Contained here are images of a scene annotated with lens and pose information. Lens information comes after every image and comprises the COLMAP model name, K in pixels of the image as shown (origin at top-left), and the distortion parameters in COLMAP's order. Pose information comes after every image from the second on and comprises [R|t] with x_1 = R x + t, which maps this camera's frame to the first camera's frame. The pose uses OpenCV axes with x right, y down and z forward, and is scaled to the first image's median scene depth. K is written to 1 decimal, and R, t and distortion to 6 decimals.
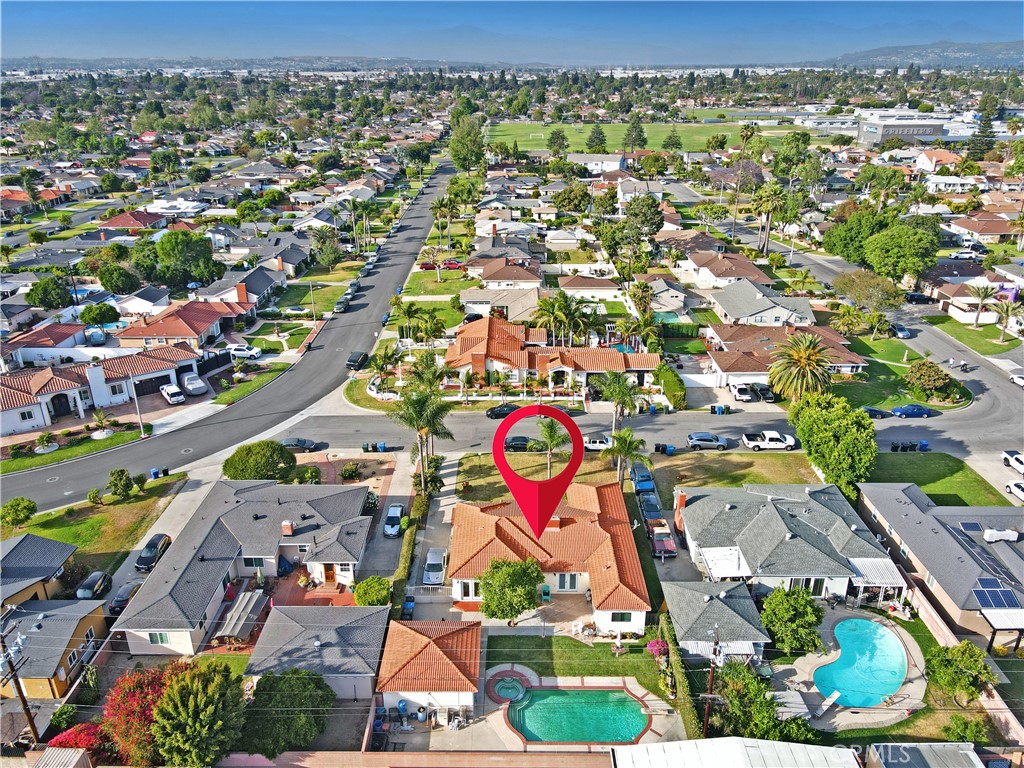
lens RADIAL K [[737.9, 0, 508.1], [0, 737.9, 427.7], [0, 0, 1]] dist [0.001359, 0.003721]
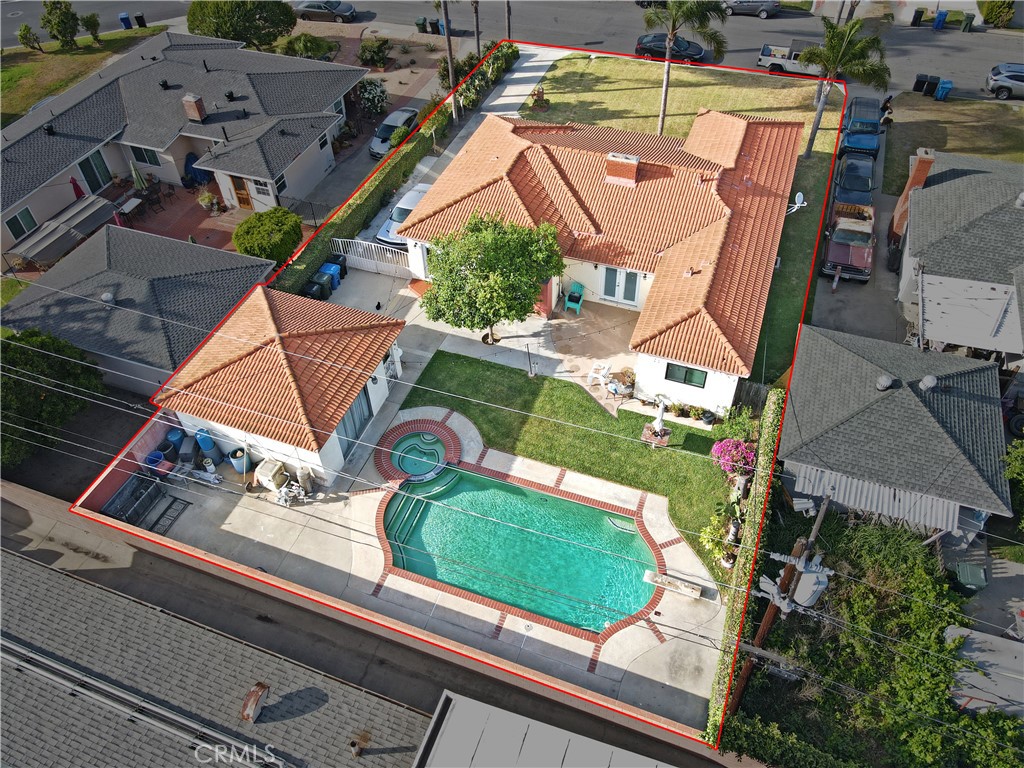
lens RADIAL K [[750.2, 0, 500.0], [0, 750.2, 382.7], [0, 0, 1]] dist [0.002343, 0.005855]
pose [[0.934182, 0.235039, -0.268442, 0.160636], [-0.125554, 0.920795, 0.369287, 0.087736], [0.333977, -0.311277, 0.889700, 0.482590]]
